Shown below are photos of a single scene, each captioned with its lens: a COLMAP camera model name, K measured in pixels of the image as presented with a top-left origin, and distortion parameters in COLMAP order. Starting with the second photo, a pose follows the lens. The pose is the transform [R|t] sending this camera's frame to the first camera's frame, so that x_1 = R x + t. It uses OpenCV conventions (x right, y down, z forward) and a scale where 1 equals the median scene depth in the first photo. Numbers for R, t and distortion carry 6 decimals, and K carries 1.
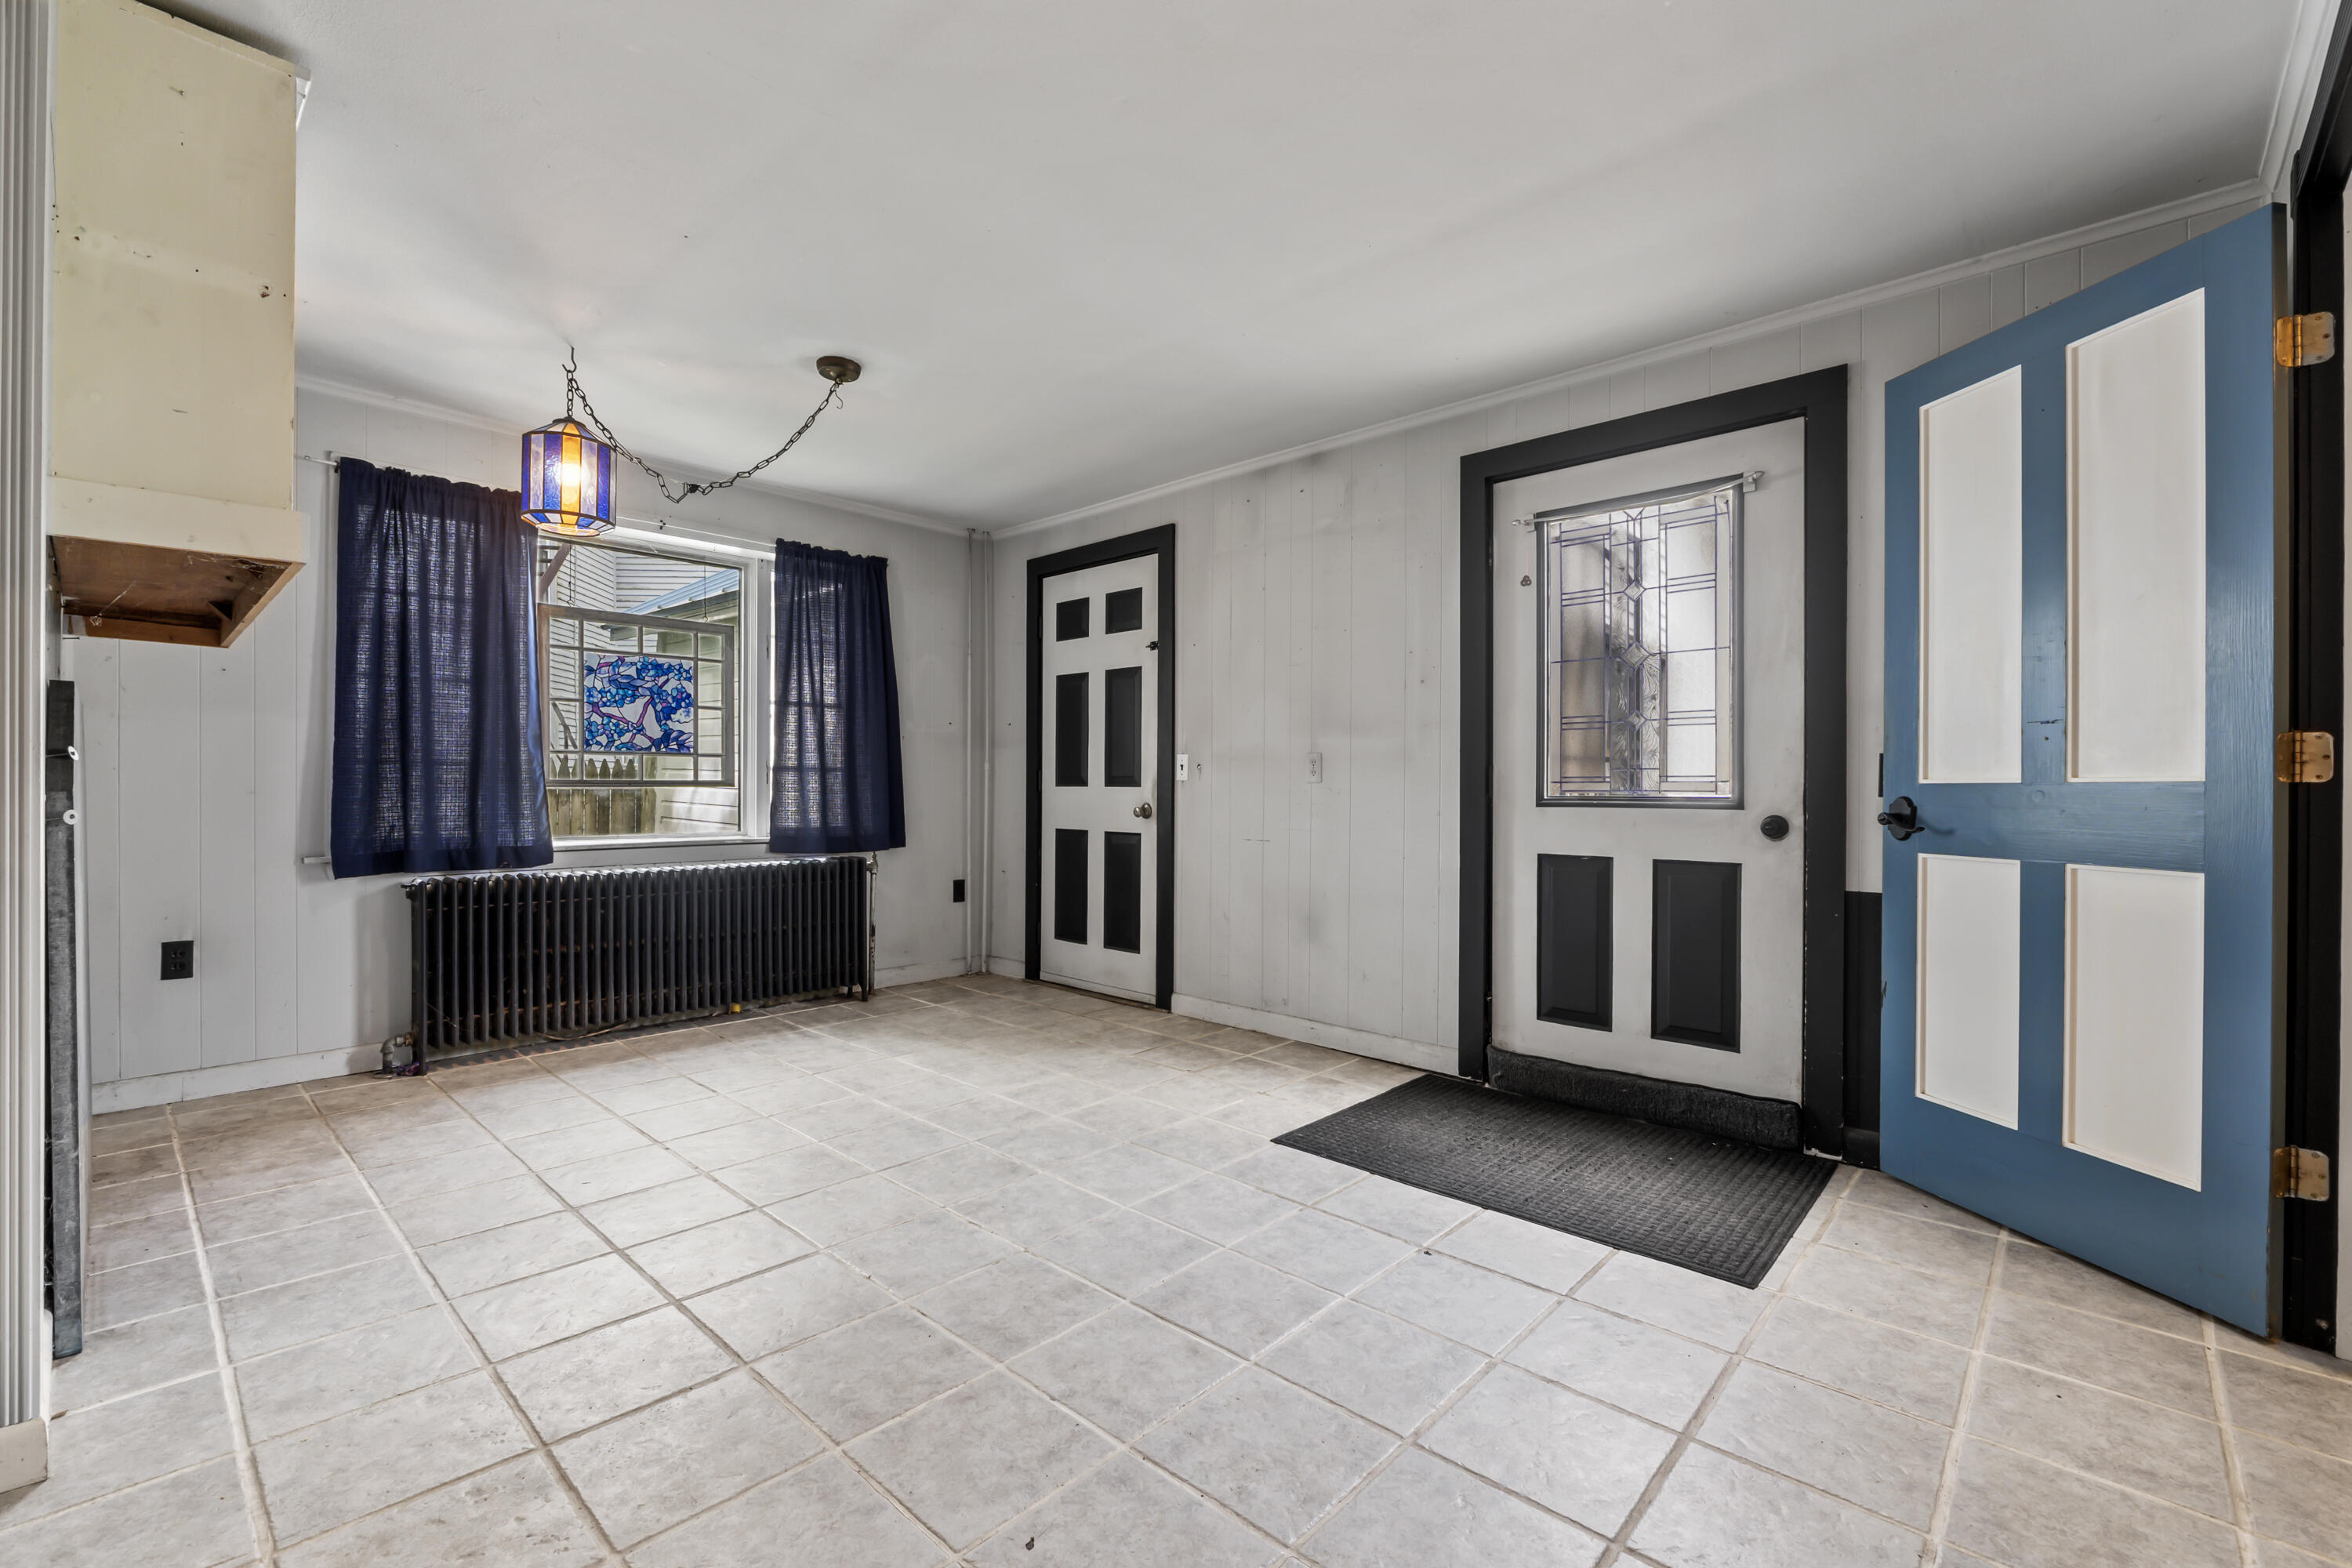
lens RADIAL K [[999.3, 0, 1184.5], [0, 999.3, 792.4], [0, 0, 1]] dist [-0.007684, 0.001123]
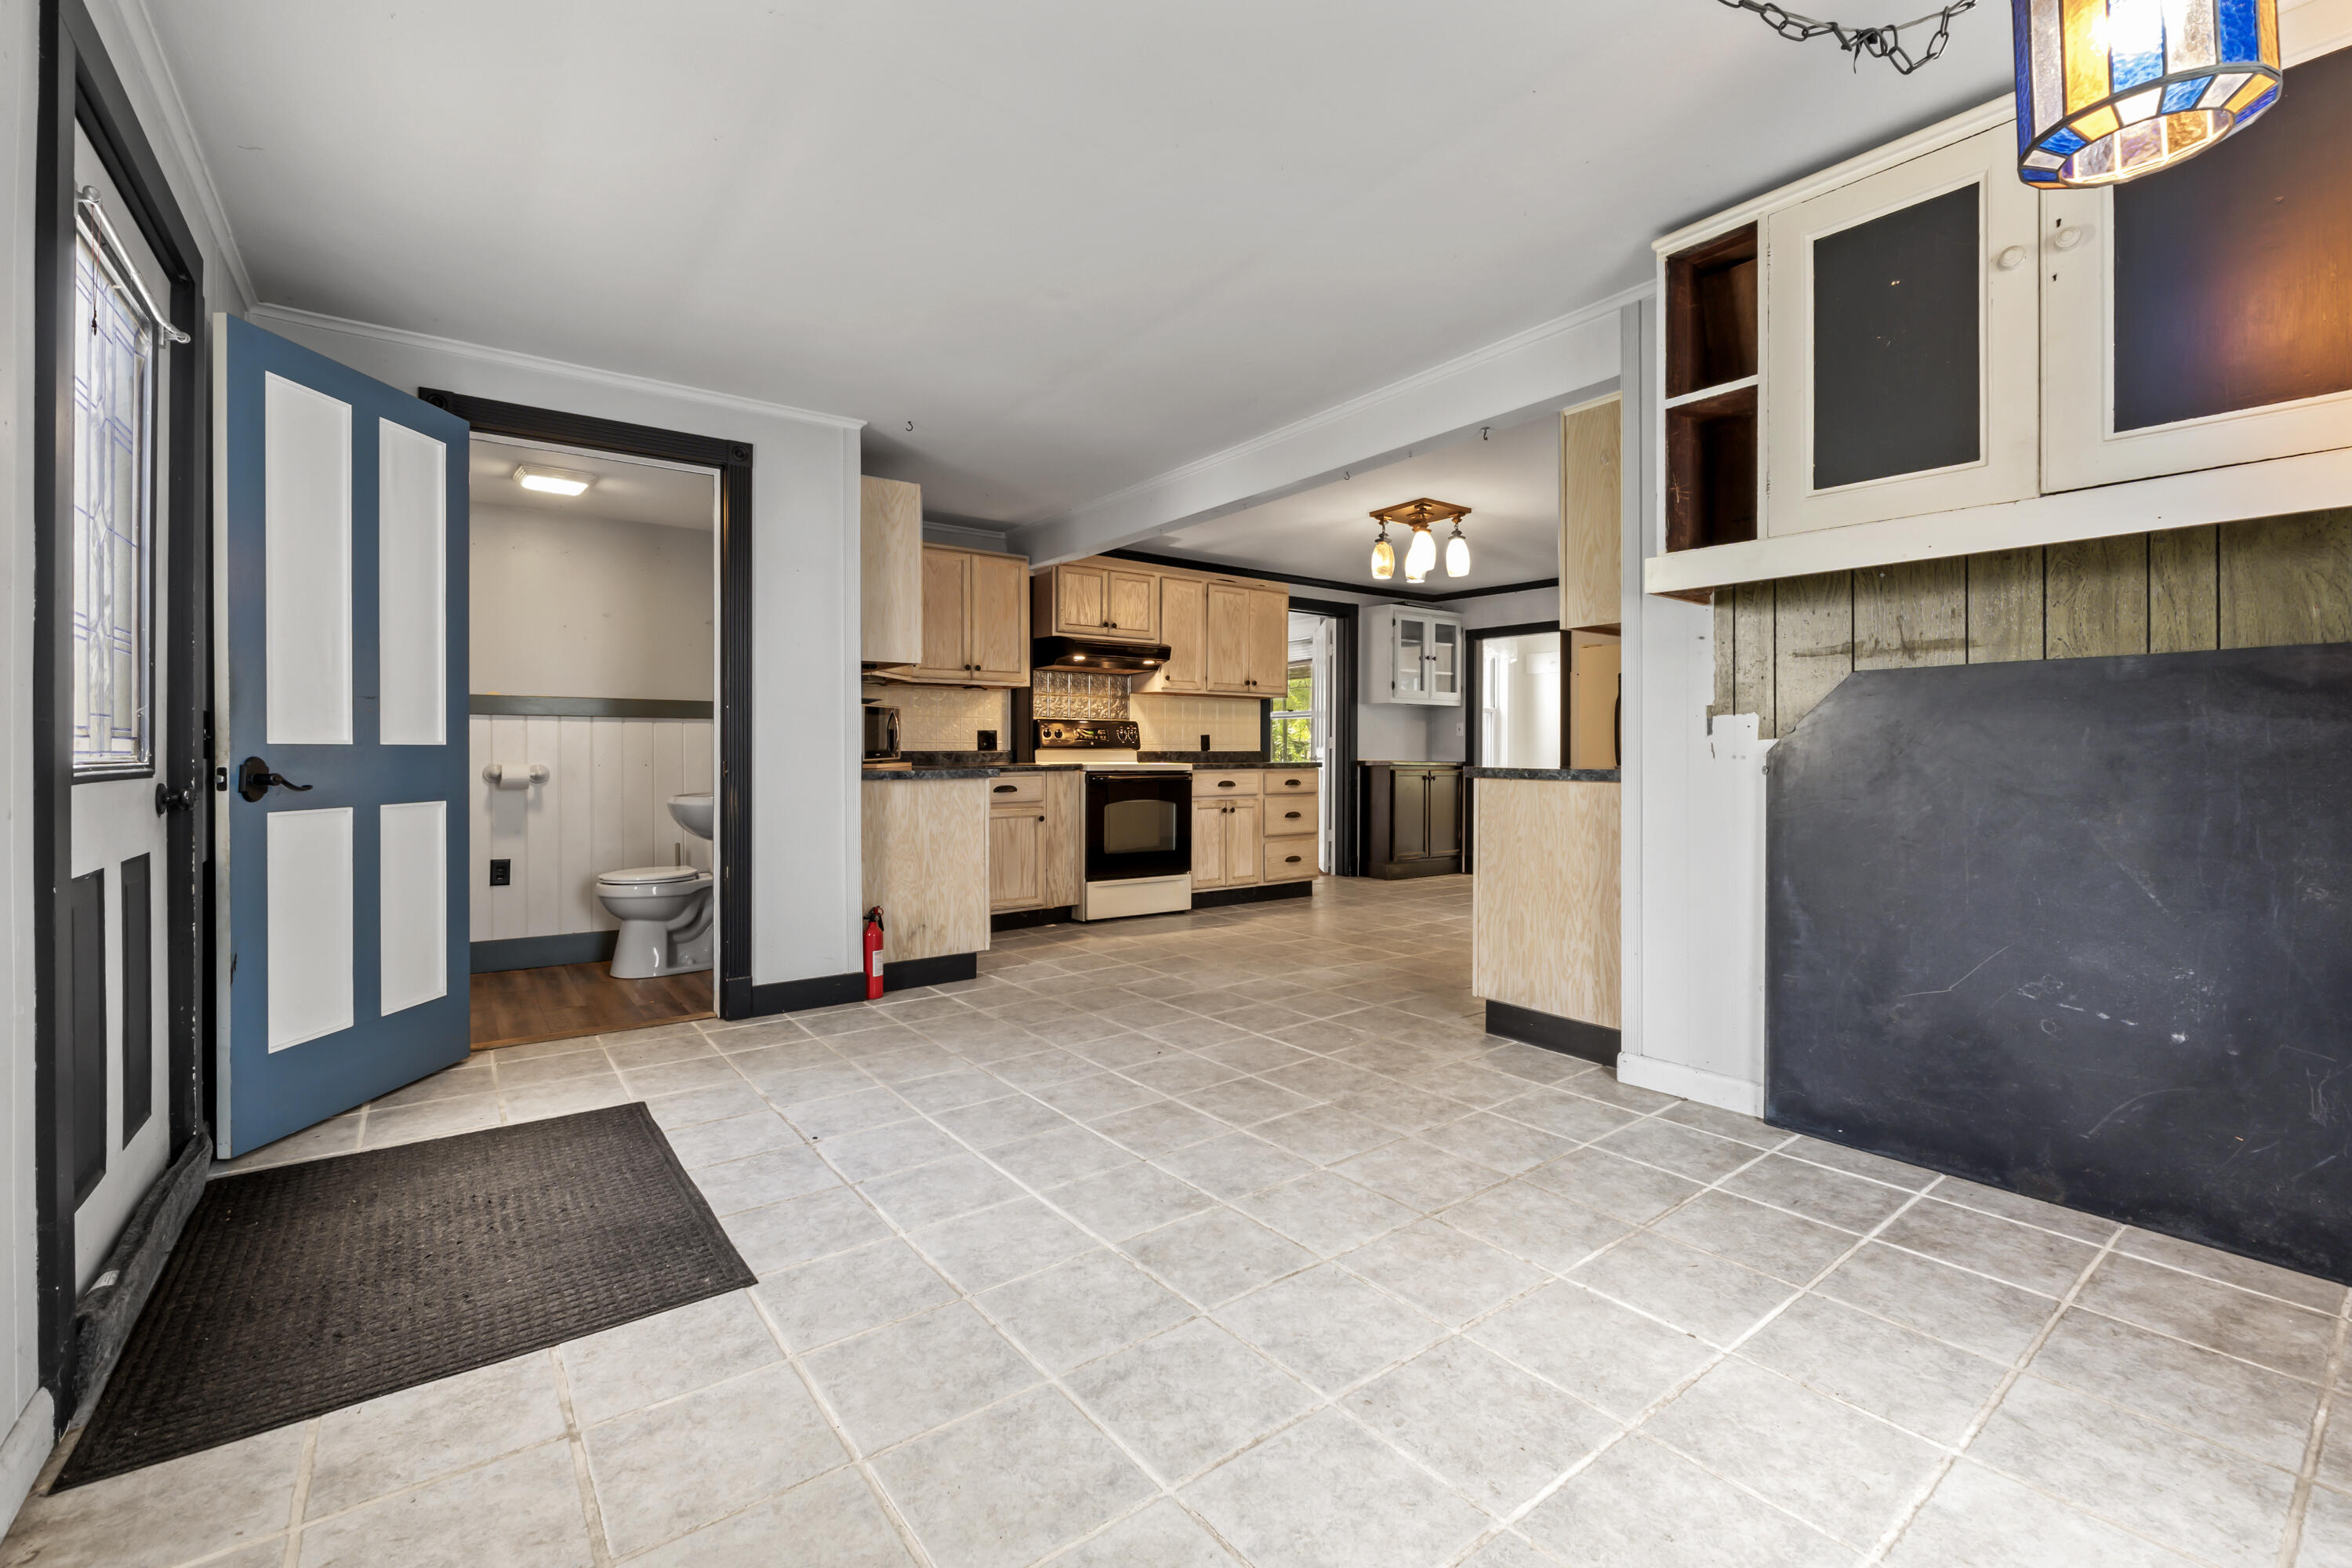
lens RADIAL K [[999.3, 0, 1207.5], [0, 999.3, 761.8], [0, 0, 1]] dist [-0.007684, 0.001123]
pose [[-0.987473, -0.005425, 0.157695, -0.212149], [-0.003464, 0.999913, 0.012704, -0.002587], [-0.157750, 0.011999, -0.987406, 1.098234]]
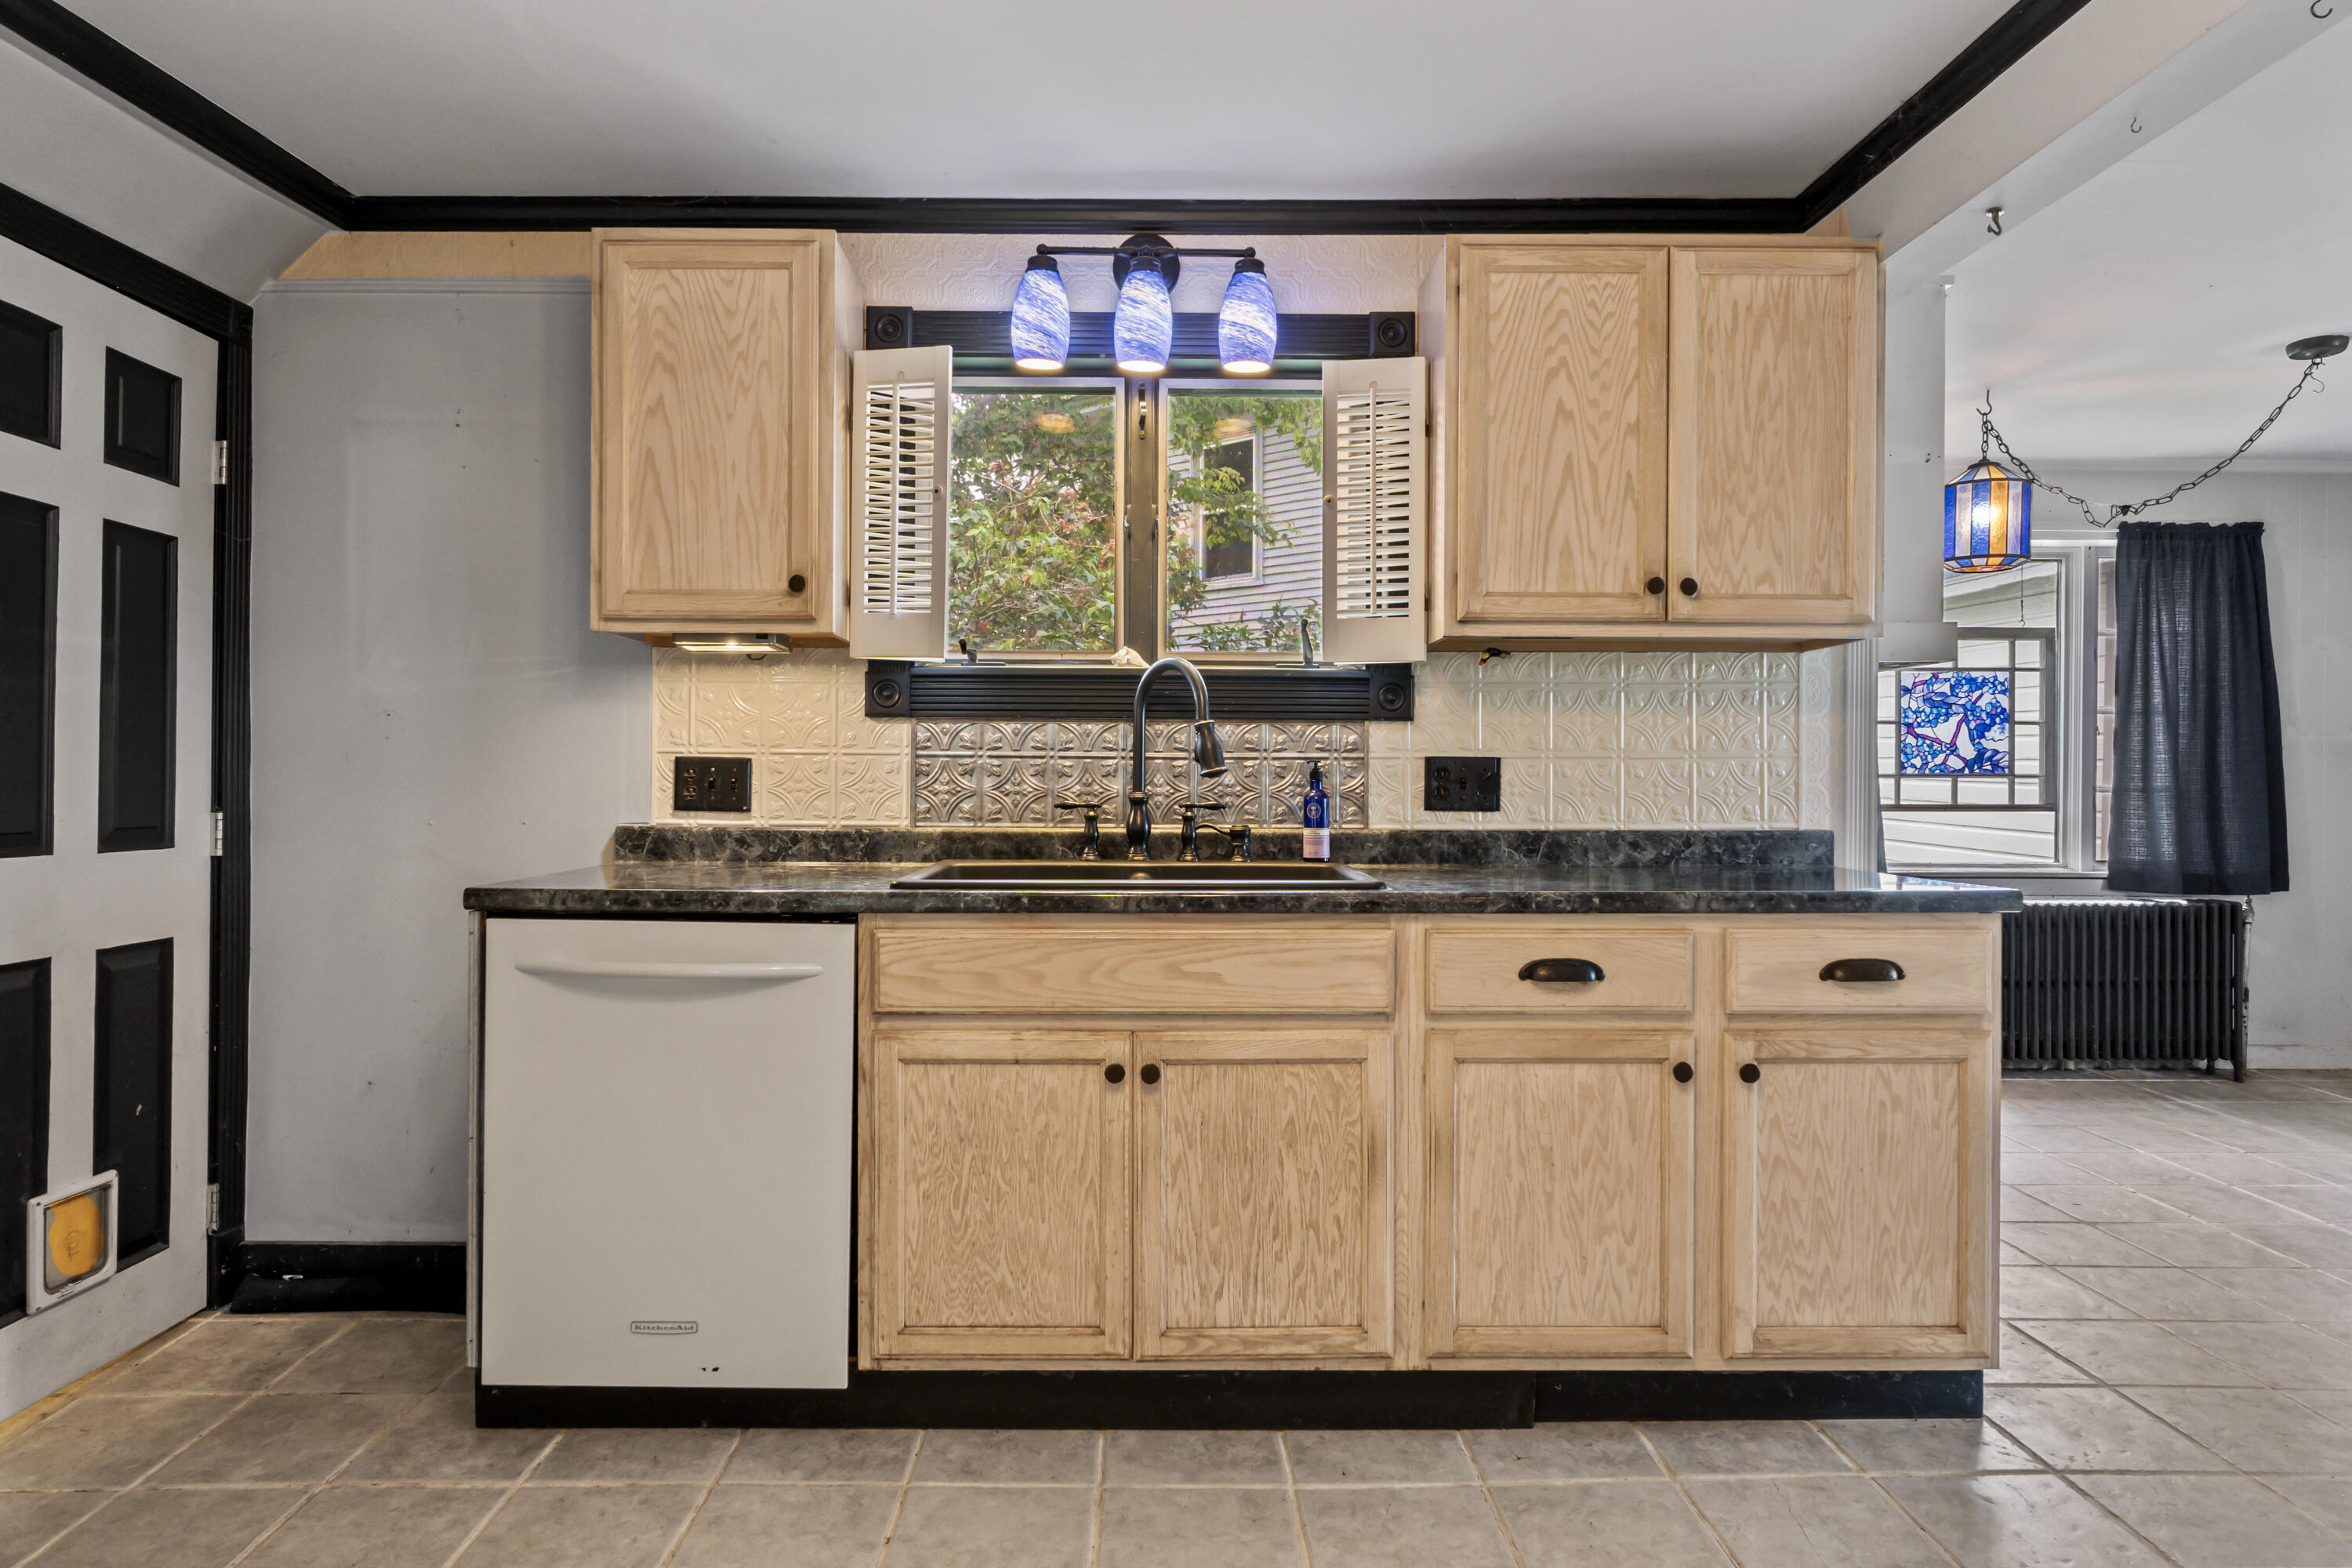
lens RADIAL K [[1348.2, 0, 1155.8], [0, 1348.2, 782.9], [0, 0, 1]] dist [-0.004623, -0.000363]
pose [[0.679730, 0.001772, -0.733461, -0.134684], [-0.003832, 0.999992, -0.001136, -0.029113], [0.733453, 0.003582, 0.679731, -0.414091]]
